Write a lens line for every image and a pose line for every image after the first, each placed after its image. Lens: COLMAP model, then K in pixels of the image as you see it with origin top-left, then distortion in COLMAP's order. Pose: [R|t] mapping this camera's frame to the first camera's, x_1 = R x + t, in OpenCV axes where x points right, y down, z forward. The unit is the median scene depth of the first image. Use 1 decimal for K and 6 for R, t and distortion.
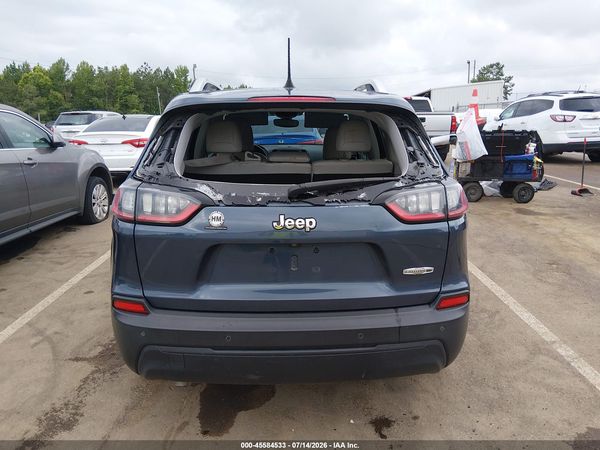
lens RADIAL K [[450.7, 0, 300.0], [0, 450.7, 225.0], [0, 0, 1]] dist [0.069553, -0.111408]
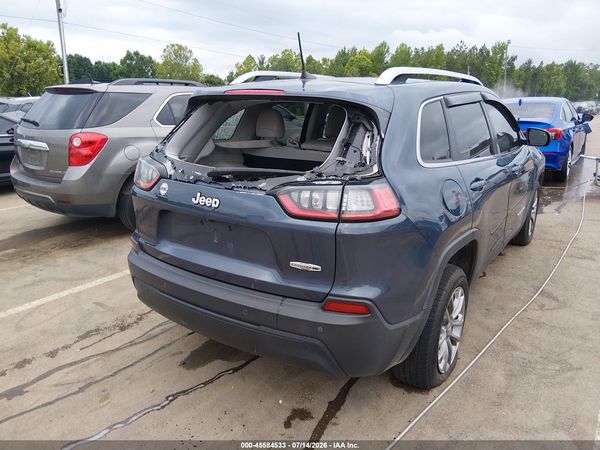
lens RADIAL K [[464.4, 0, 313.2], [0, 464.4, 215.8], [0, 0, 1]] dist [0.074864, -0.119778]
pose [[0.811858, 0.156669, -0.562442, 0.837219], [-0.147883, 0.987091, 0.061494, -0.075663], [0.564816, 0.033251, 0.824547, 0.153129]]
